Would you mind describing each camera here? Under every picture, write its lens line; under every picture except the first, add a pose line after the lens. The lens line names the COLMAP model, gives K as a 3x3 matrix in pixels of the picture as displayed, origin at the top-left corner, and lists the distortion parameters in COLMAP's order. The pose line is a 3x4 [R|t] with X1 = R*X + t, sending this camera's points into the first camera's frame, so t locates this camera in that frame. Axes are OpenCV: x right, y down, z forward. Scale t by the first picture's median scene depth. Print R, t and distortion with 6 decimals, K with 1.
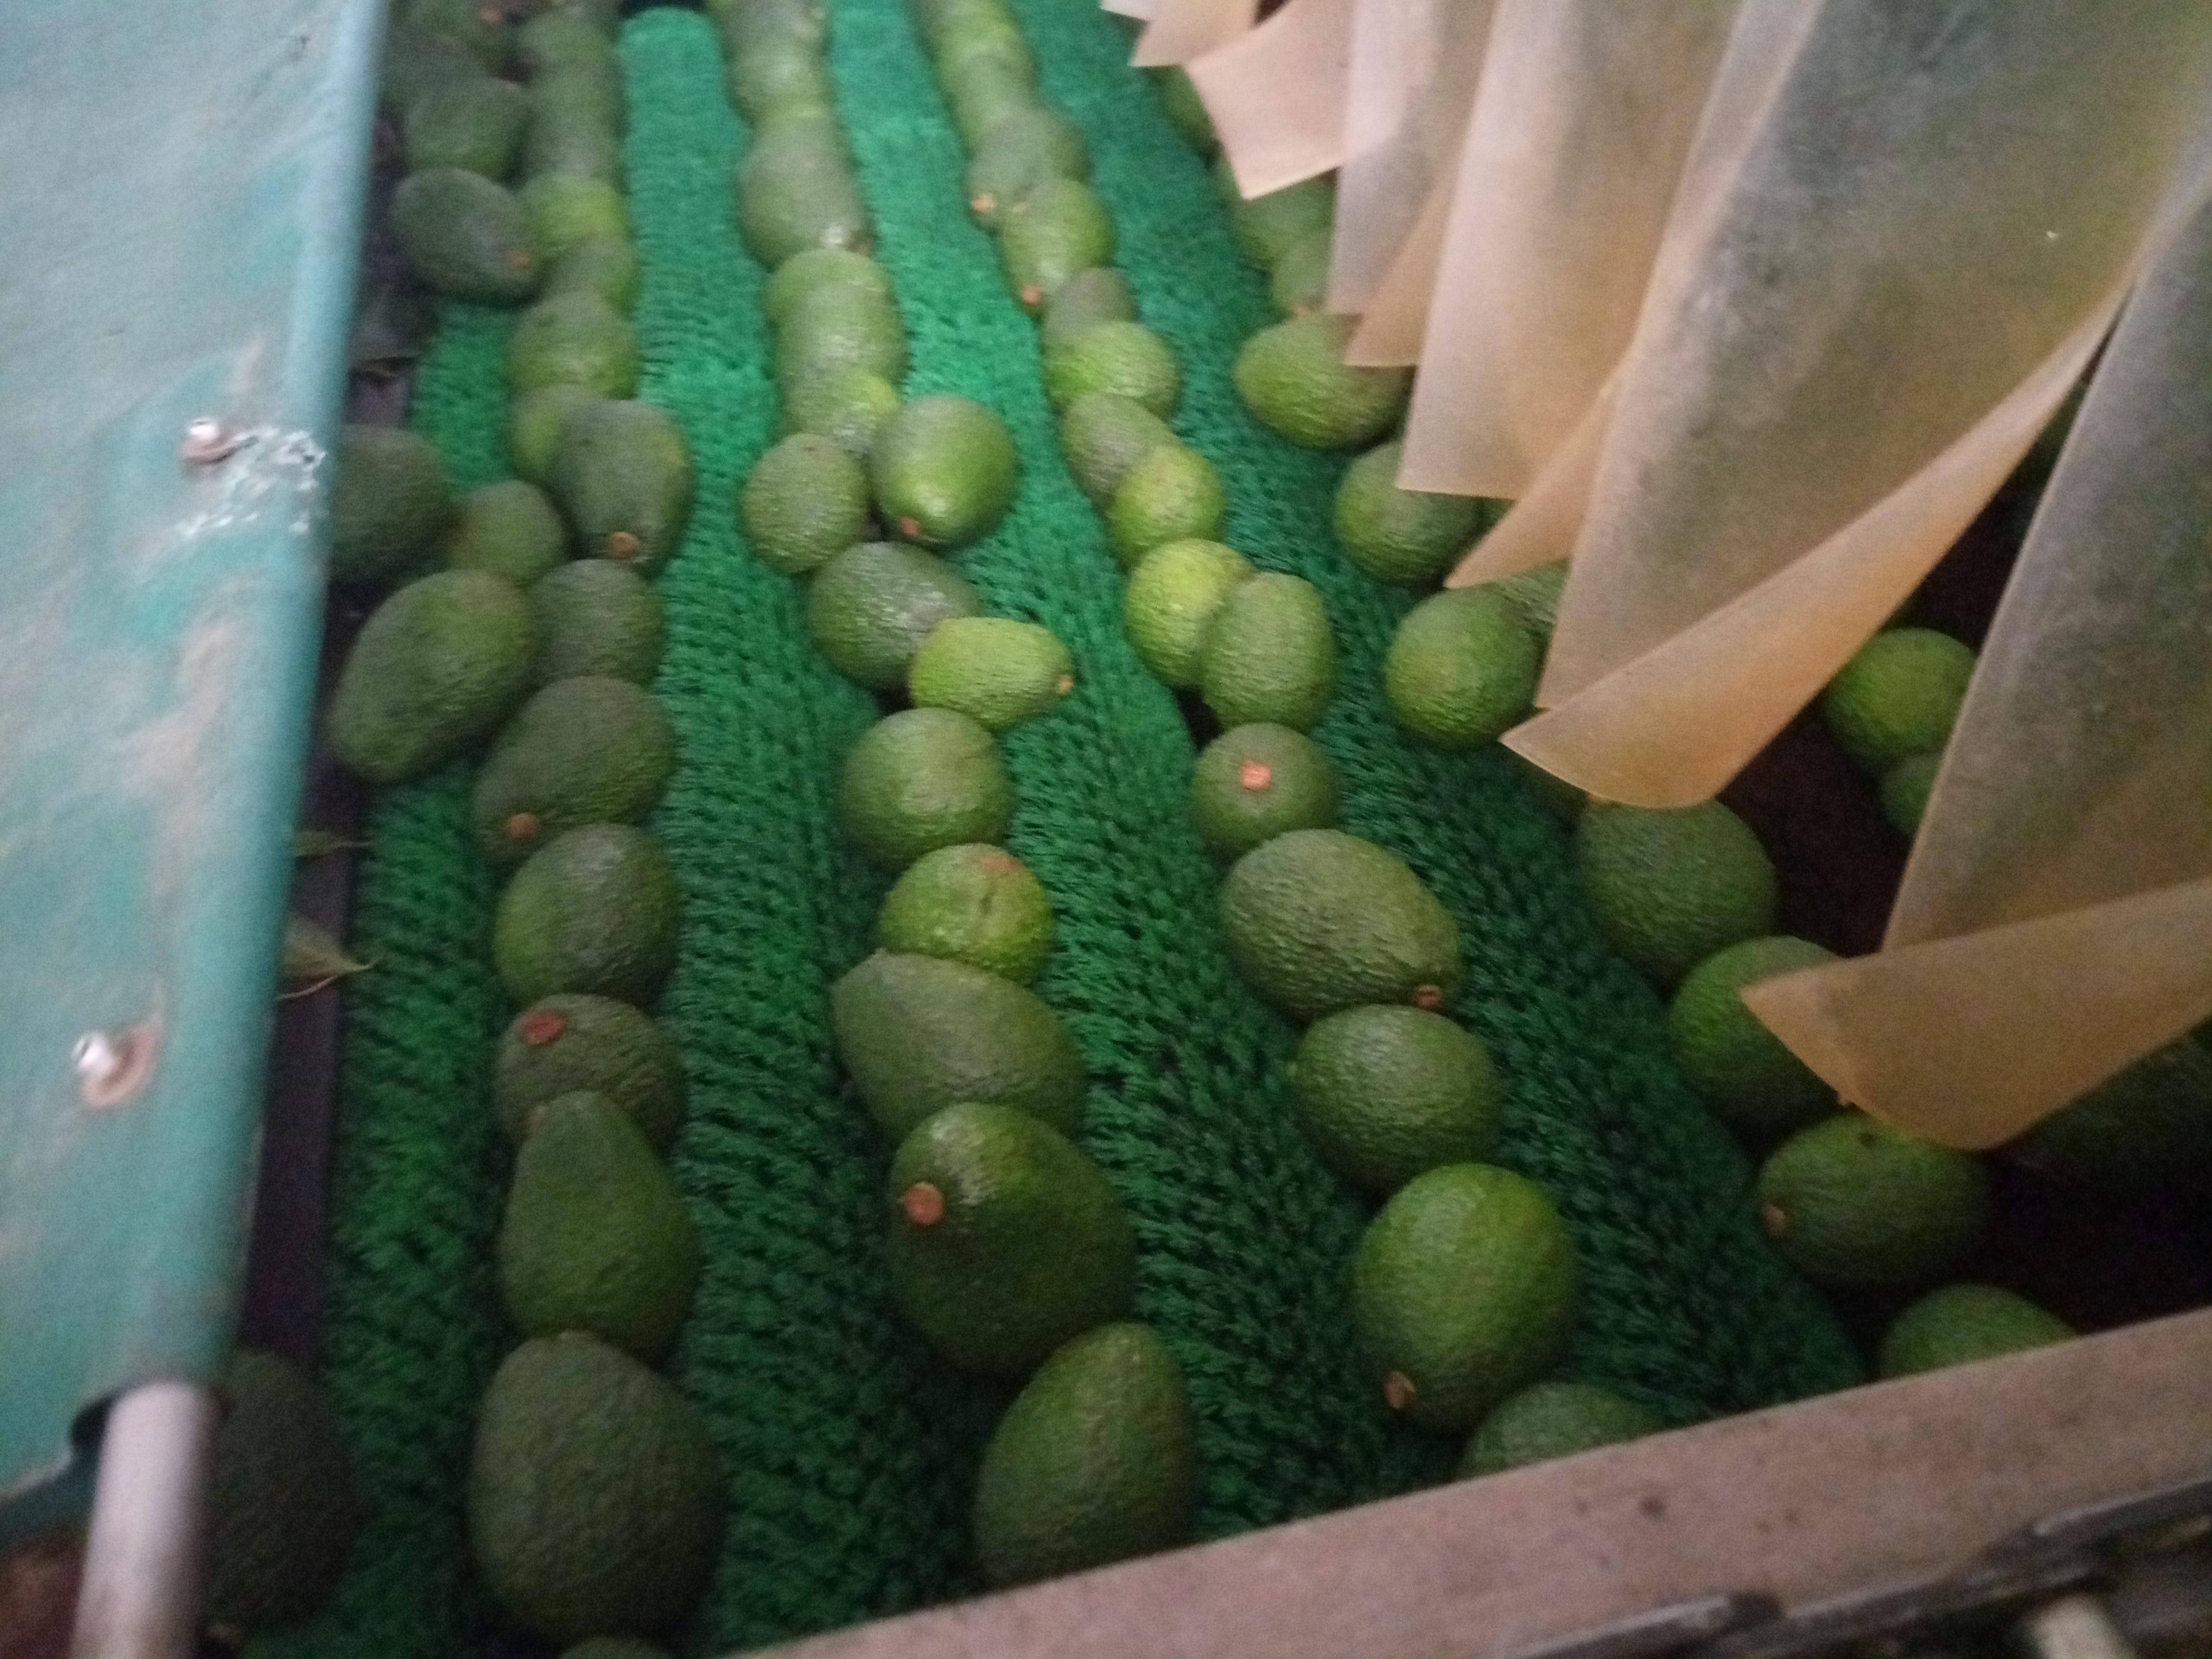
lens RADIAL K [[1755.9, 0, 1093.5], [0, 1755.9, 823.0], [0, 0, 1]] dist [-0.016968, 0.049114]
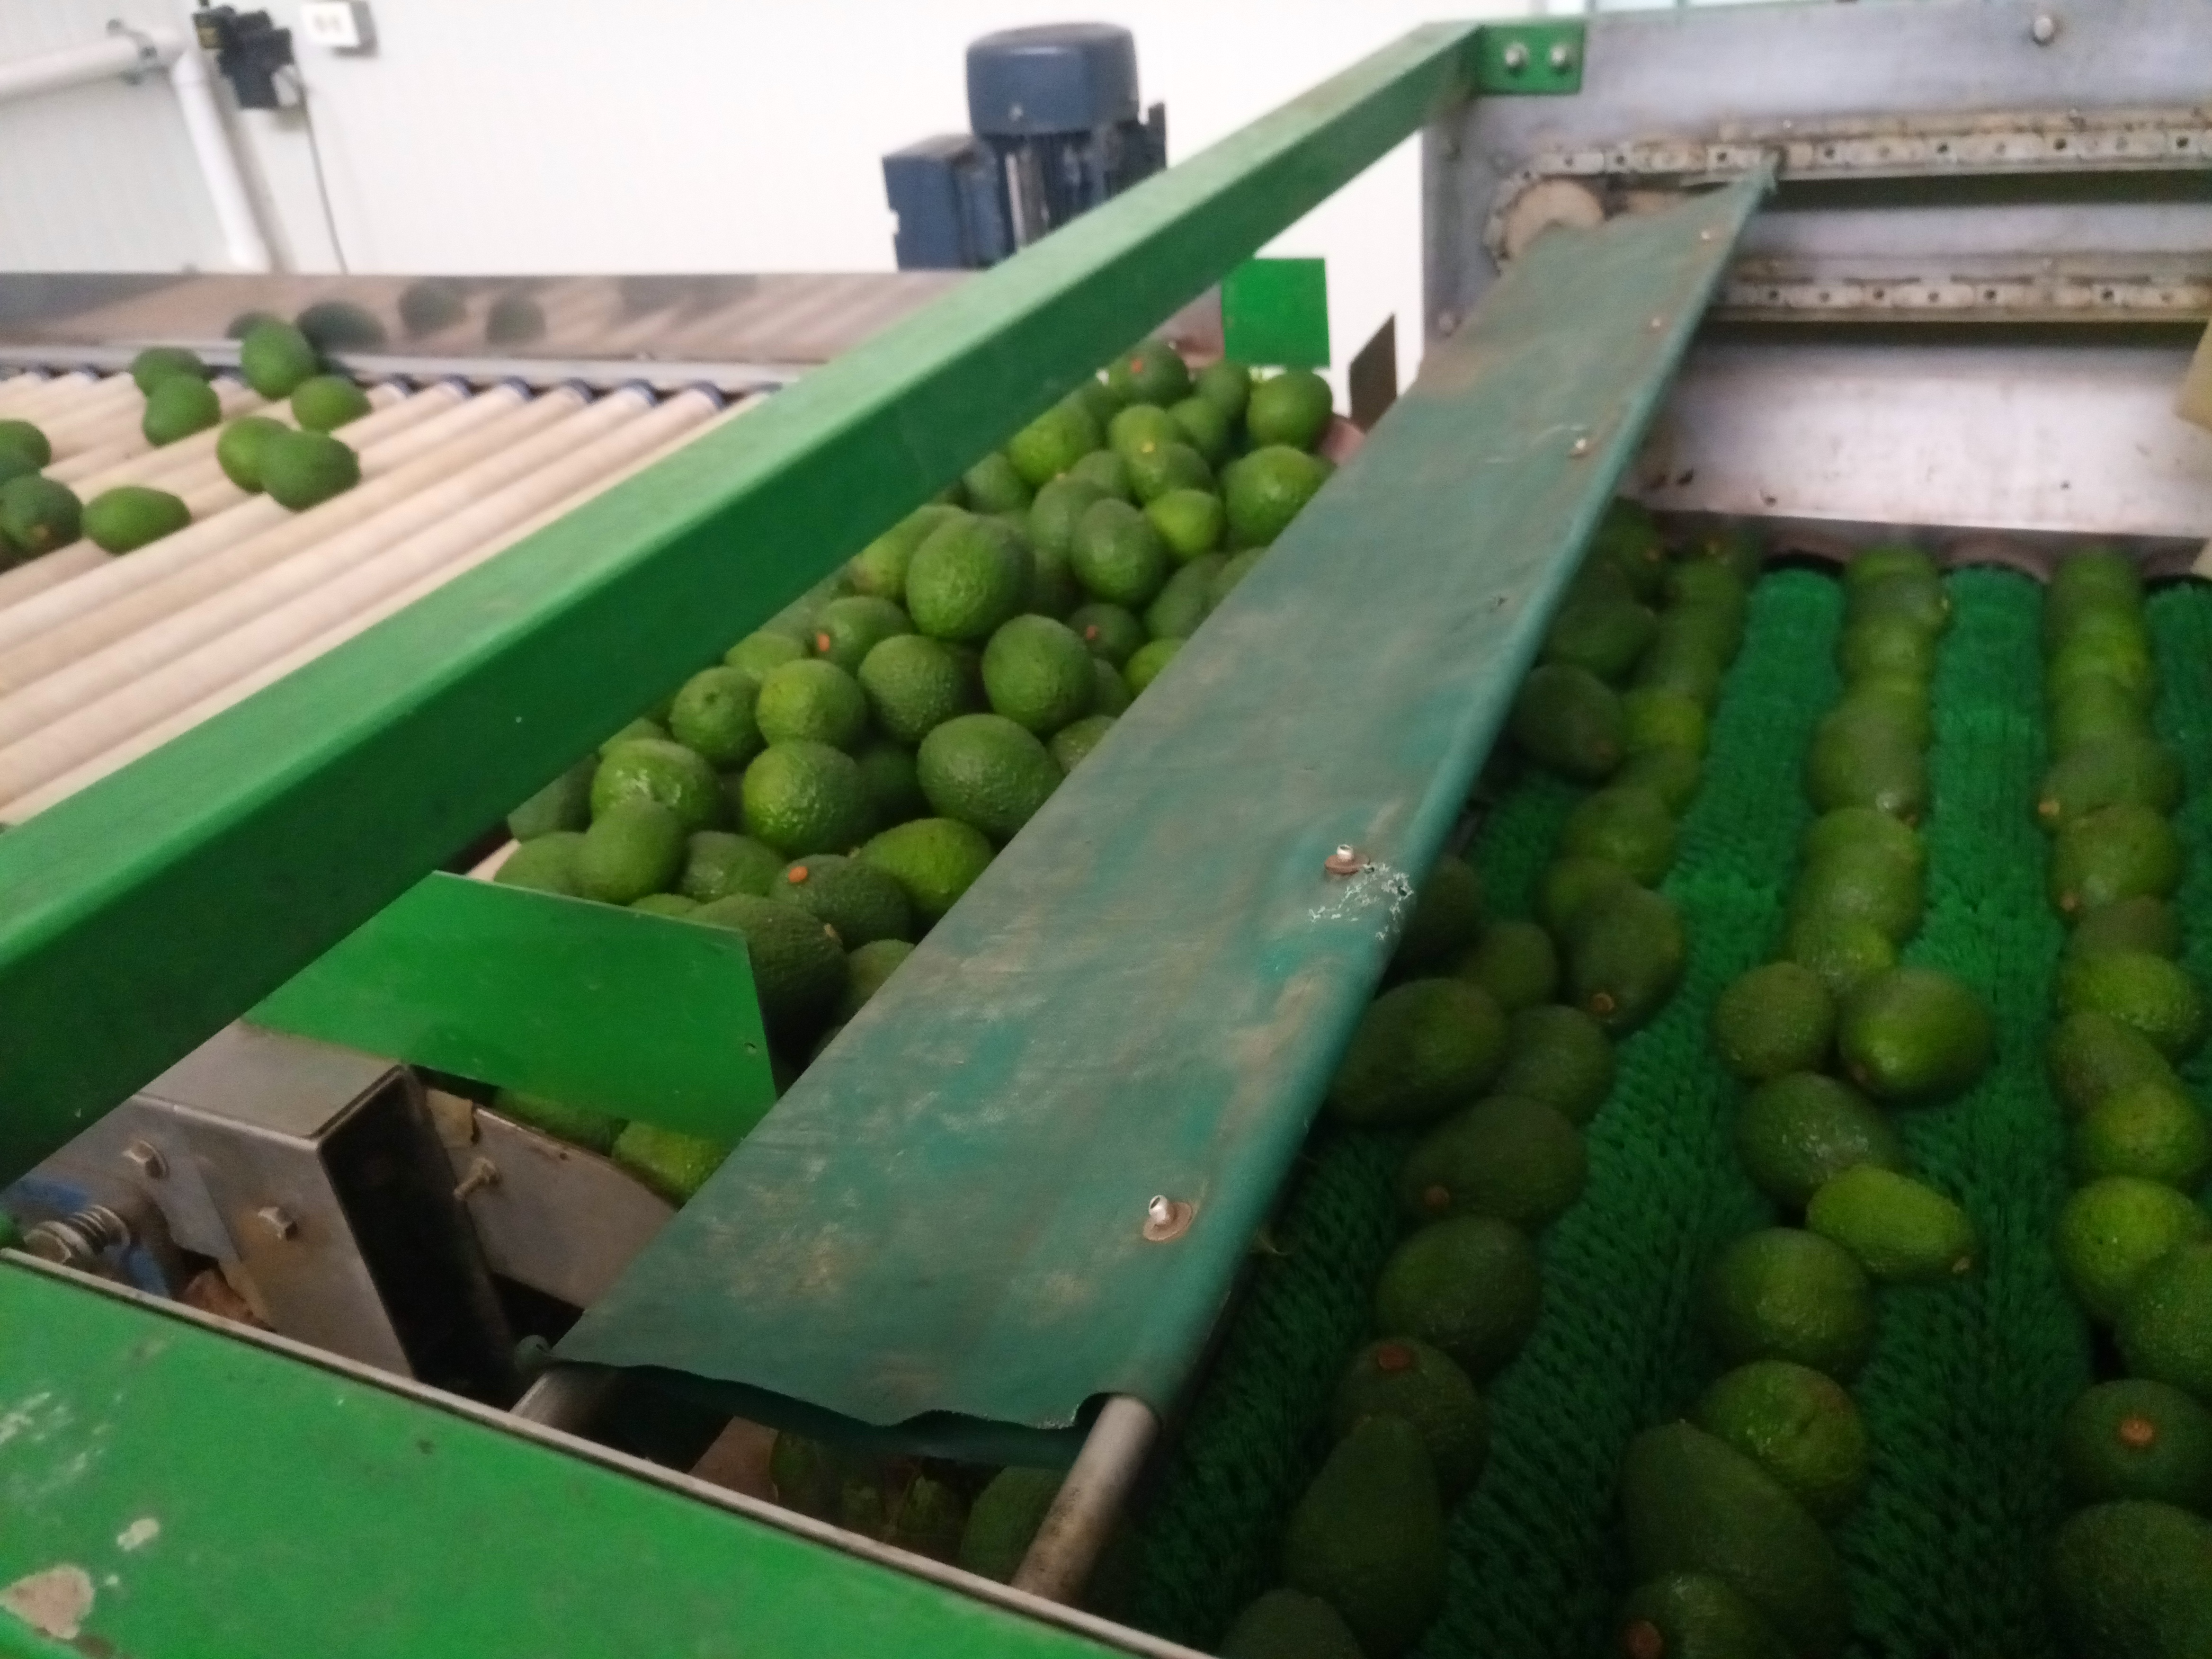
lens RADIAL K [[1755.9, 0, 1104.8], [0, 1755.9, 839.1], [0, 0, 1]] dist [-0.016968, 0.049114]
pose [[0.807014, 0.267220, -0.526614, 0.053093], [-0.384759, 0.914429, -0.125619, 0.014802], [0.447983, 0.303996, 0.840772, -0.169294]]
